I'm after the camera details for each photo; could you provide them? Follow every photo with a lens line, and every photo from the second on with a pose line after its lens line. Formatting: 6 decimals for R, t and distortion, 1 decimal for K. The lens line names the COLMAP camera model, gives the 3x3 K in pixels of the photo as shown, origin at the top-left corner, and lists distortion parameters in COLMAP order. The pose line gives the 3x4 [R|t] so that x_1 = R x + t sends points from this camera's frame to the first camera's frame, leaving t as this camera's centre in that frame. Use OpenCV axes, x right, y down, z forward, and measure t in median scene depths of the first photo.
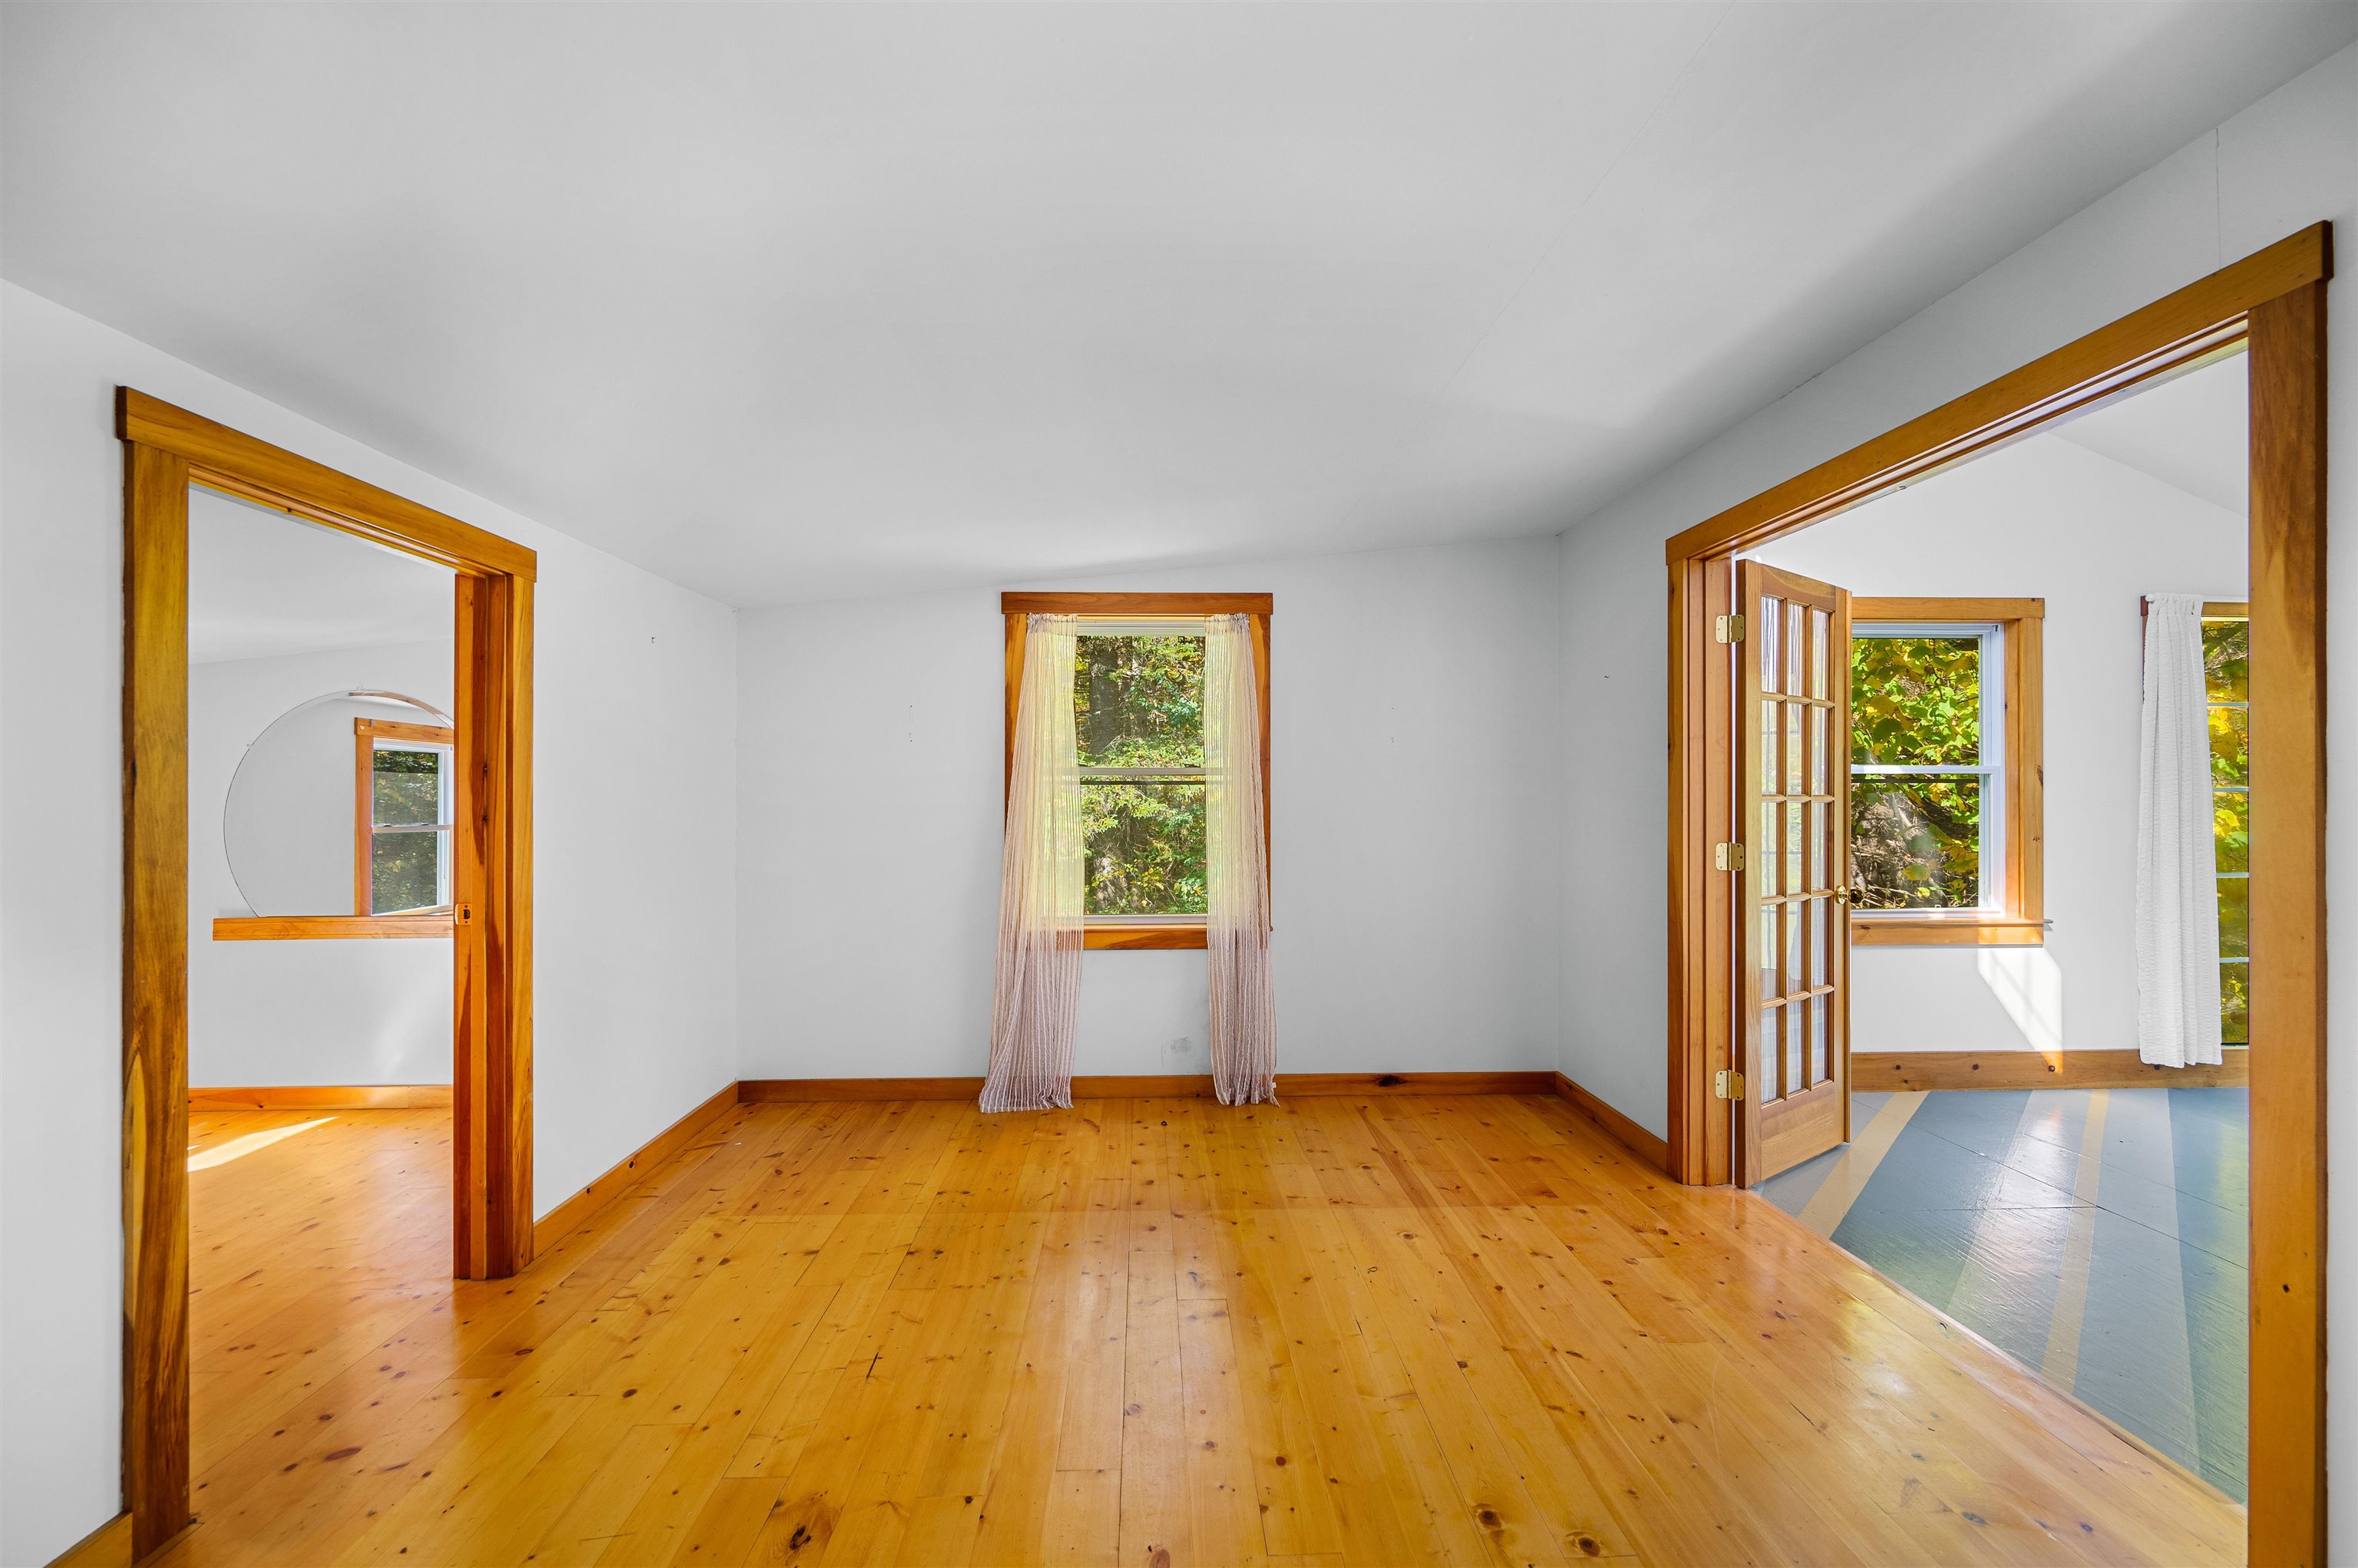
lens RADIAL K [[931.9, 0, 1180.9], [0, 931.9, 787.6], [0, 0, 1]] dist [0.001238, 0.000362]
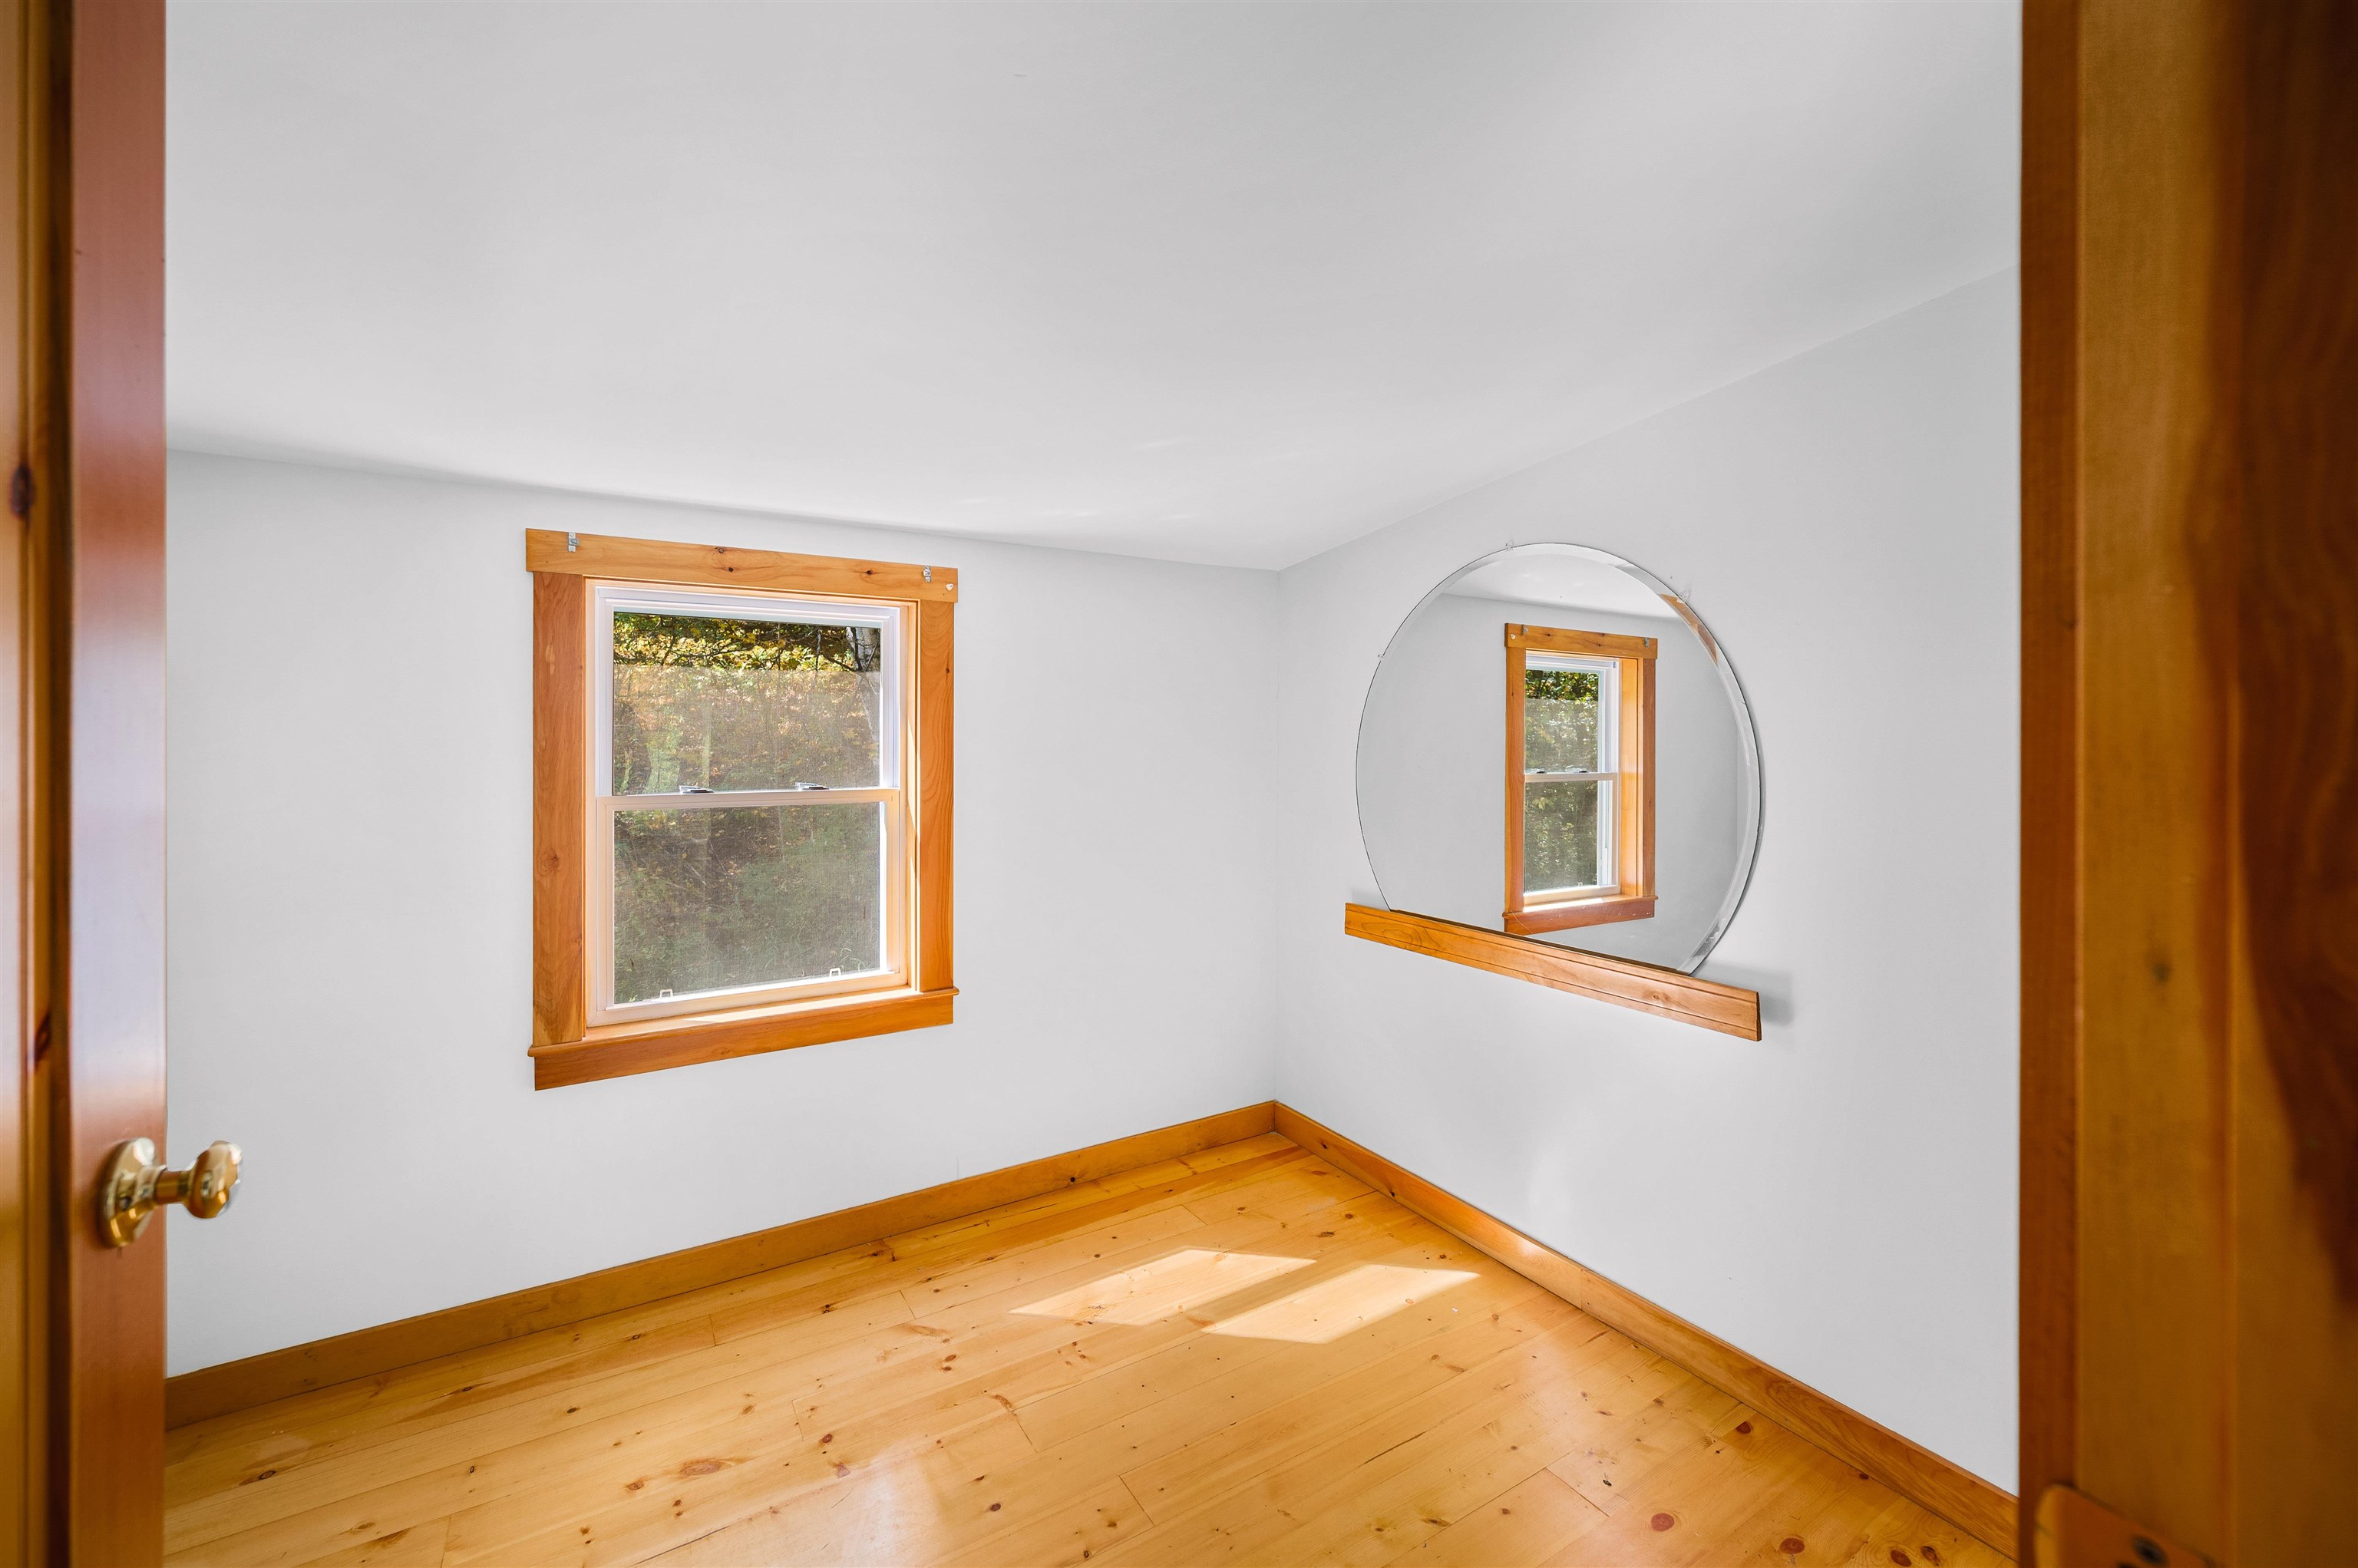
lens RADIAL K [[931.9, 0, 1178.2], [0, 931.9, 738.8], [0, 0, 1]] dist [0.001238, 0.000362]
pose [[0.480489, 0.003930, -0.876992, -0.363942], [0.007168, 0.999939, 0.008408, 0.006603], [0.876972, -0.010326, 0.480431, 0.419140]]
